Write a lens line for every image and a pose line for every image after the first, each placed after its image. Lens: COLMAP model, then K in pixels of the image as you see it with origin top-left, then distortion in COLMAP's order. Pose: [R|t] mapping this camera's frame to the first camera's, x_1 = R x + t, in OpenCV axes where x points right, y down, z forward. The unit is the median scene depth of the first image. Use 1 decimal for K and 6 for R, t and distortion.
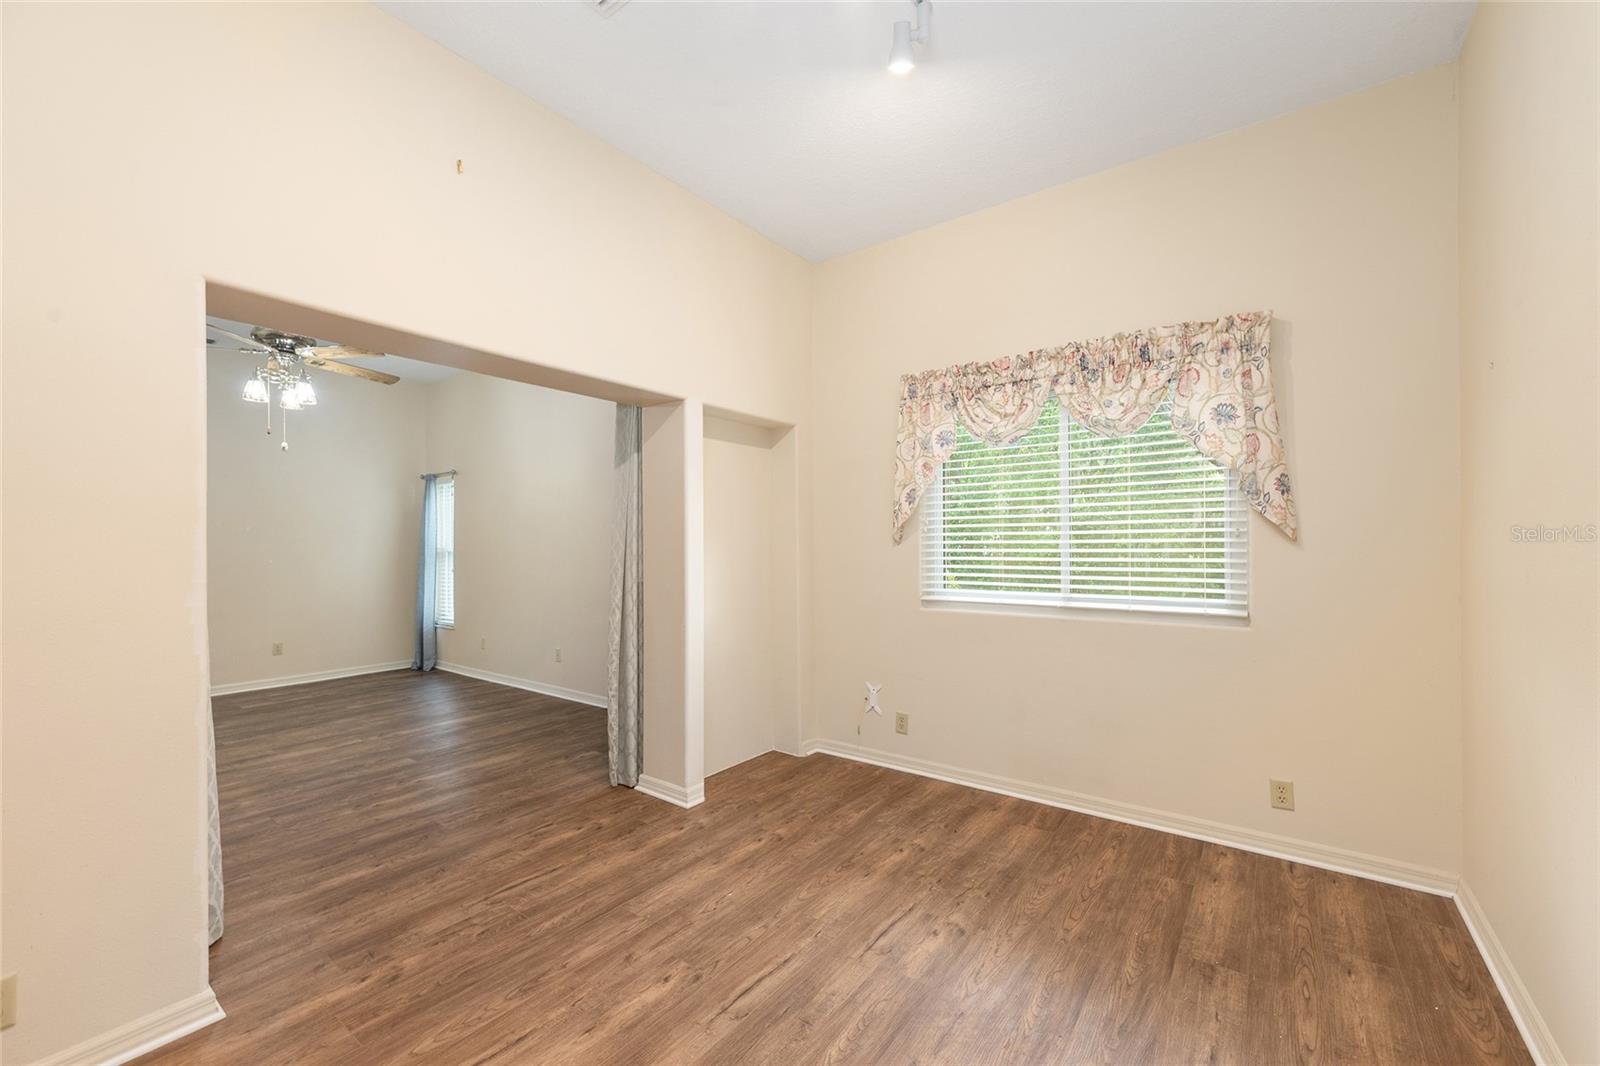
lens RADIAL K [[632.4, 0, 805.1], [0, 632.4, 541.4], [0, 0, 1]] dist [0.002620, -0.001206]
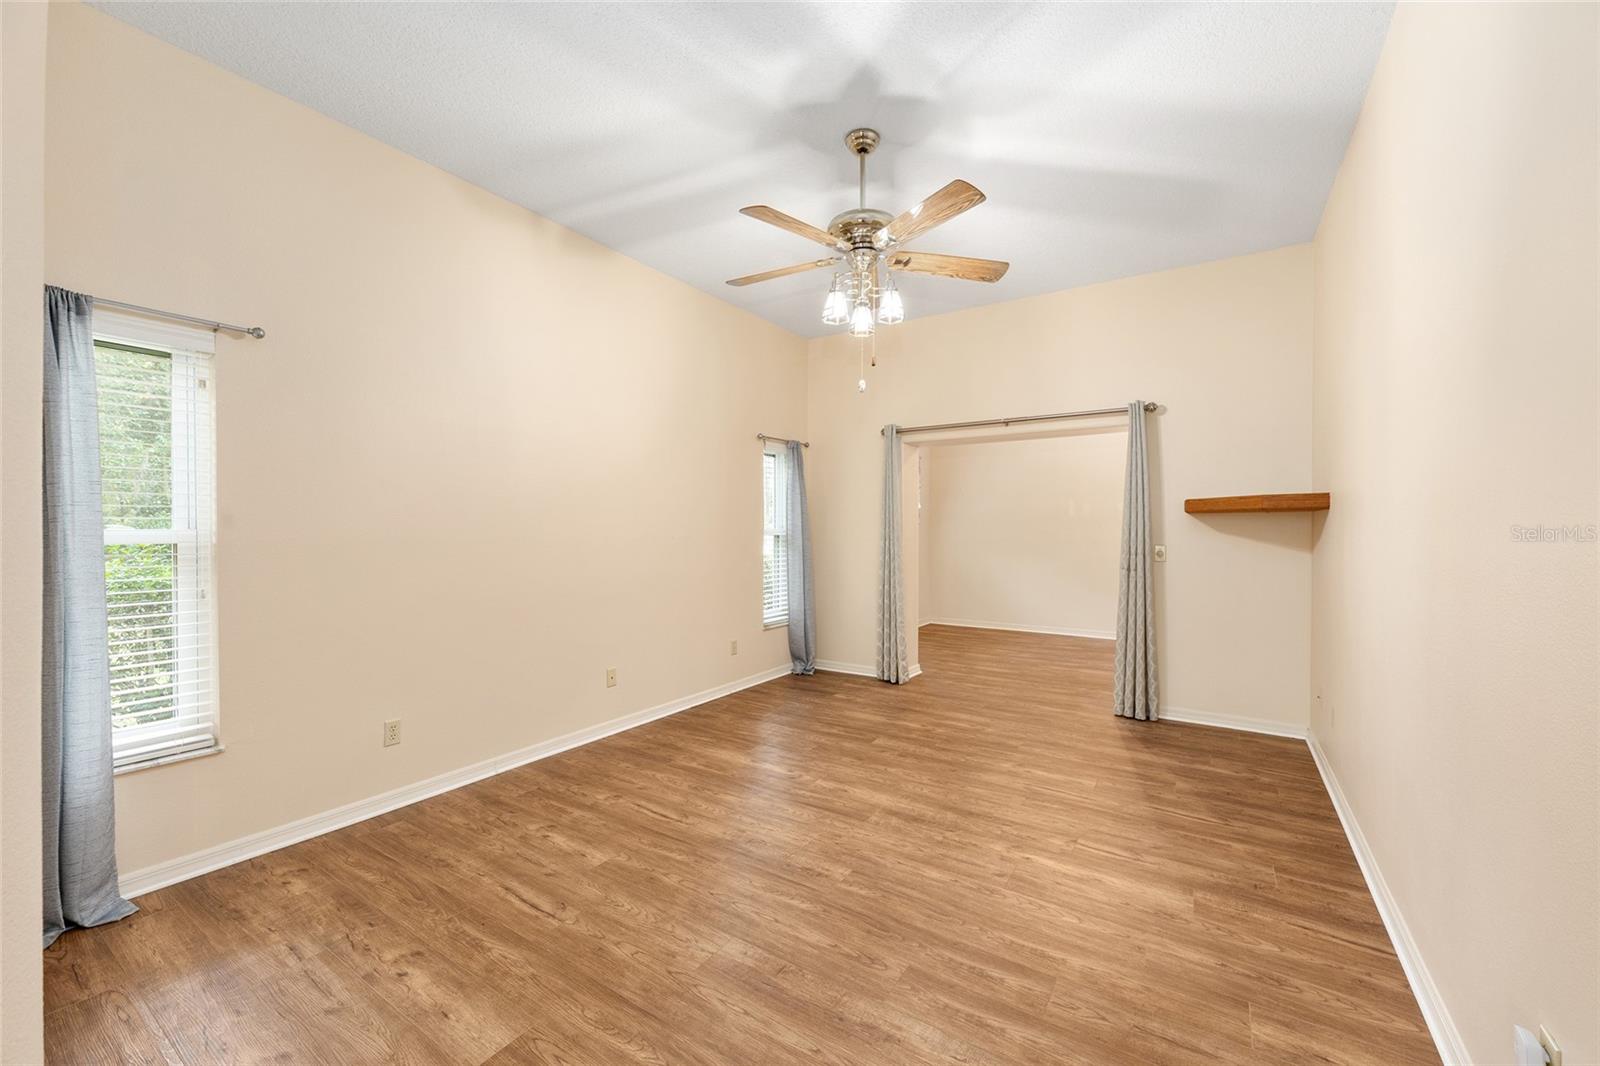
lens RADIAL K [[632.4, 0, 794.7], [0, 632.4, 535.8], [0, 0, 1]] dist [0.002620, -0.001206]
pose [[-0.044529, -0.006887, 0.998984, -1.016223], [-0.005434, 0.999963, 0.006652, 0.008273], [-0.998993, -0.005132, -0.044565, 0.738172]]
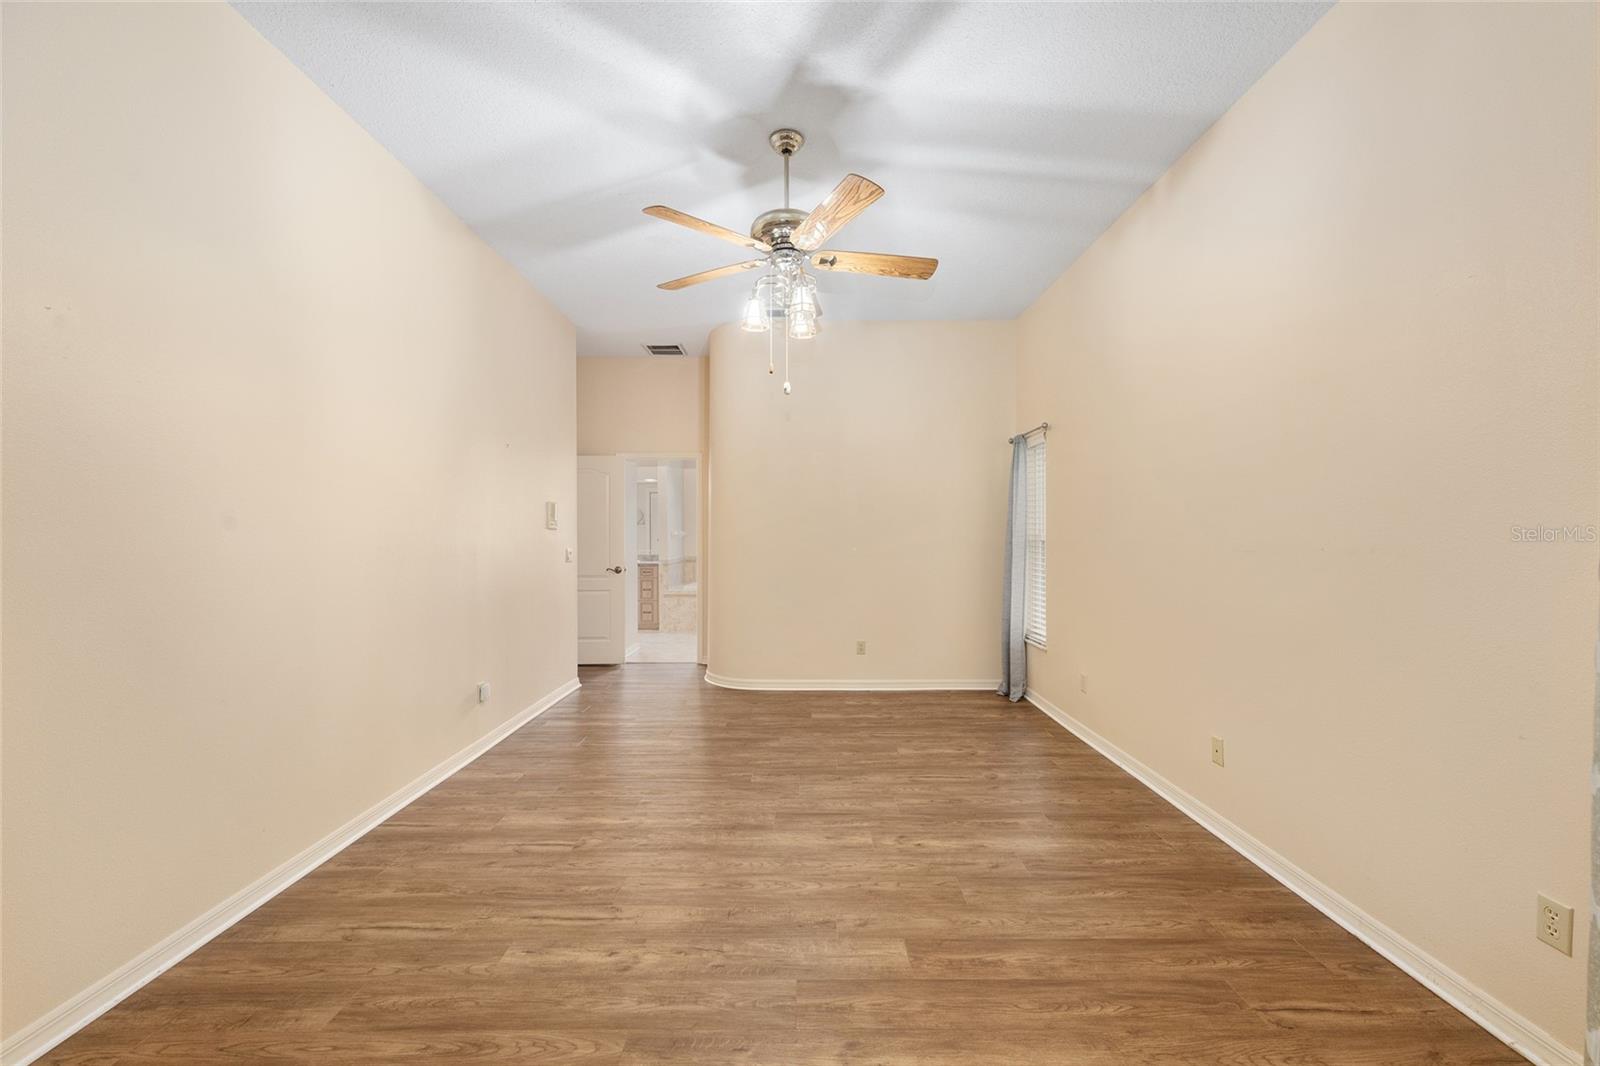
lens RADIAL K [[632.4, 0, 801.8], [0, 632.4, 535.2], [0, 0, 1]] dist [0.002620, -0.001206]
pose [[0.595356, 0.002069, -0.803459, -0.167034], [0.004140, 0.999976, 0.005643, 0.006197], [0.803451, -0.006686, 0.595333, 0.399089]]
